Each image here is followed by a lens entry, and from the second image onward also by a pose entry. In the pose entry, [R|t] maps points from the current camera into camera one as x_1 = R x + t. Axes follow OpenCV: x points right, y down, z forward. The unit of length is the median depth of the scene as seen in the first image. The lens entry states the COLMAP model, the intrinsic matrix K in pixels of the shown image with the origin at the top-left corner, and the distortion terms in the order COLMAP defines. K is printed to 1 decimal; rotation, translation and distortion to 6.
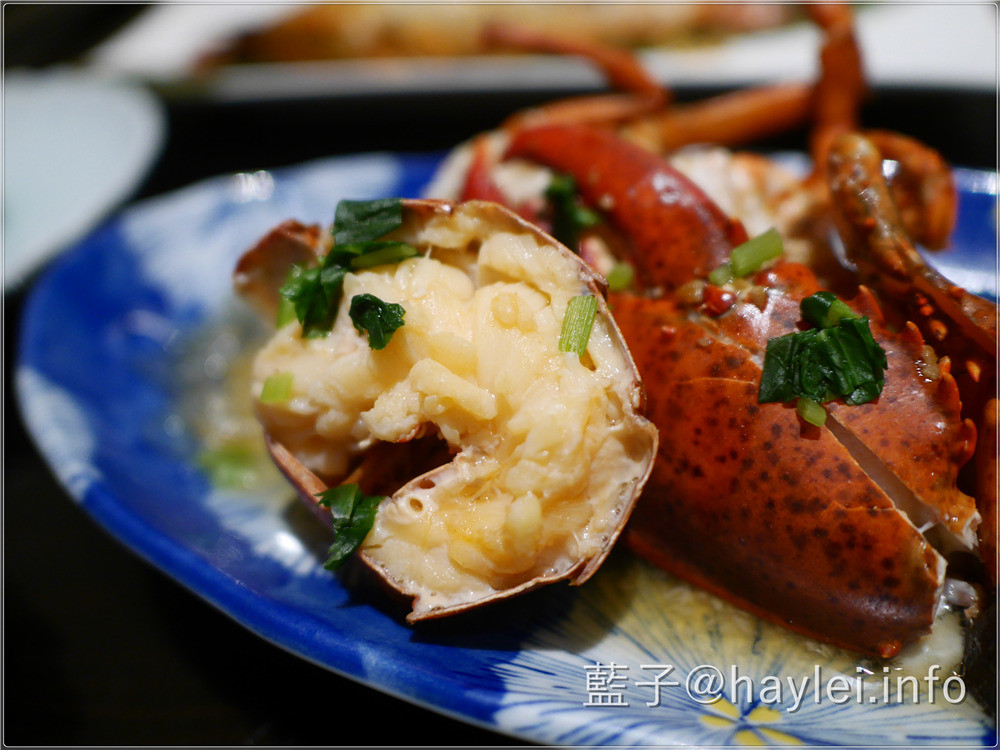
lens RADIAL K [[859.5, 0, 504.3], [0, 859.5, 371.1], [0, 0, 1]] dist [-0.045990, -0.002876]
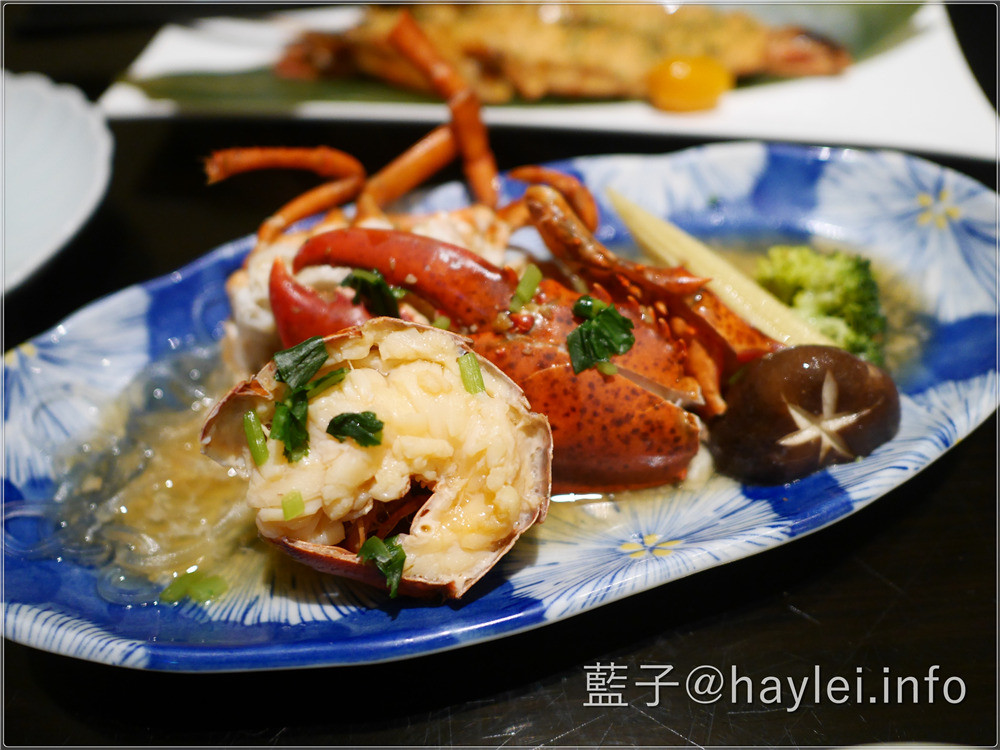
lens RADIAL K [[859.5, 0, 504.3], [0, 859.5, 371.1], [0, 0, 1]] dist [-0.045990, -0.002876]
pose [[0.785212, -0.389197, 0.481630, -0.608295], [0.345653, 0.920824, 0.180575, -0.317534], [-0.513776, 0.024688, 0.857569, -0.347006]]
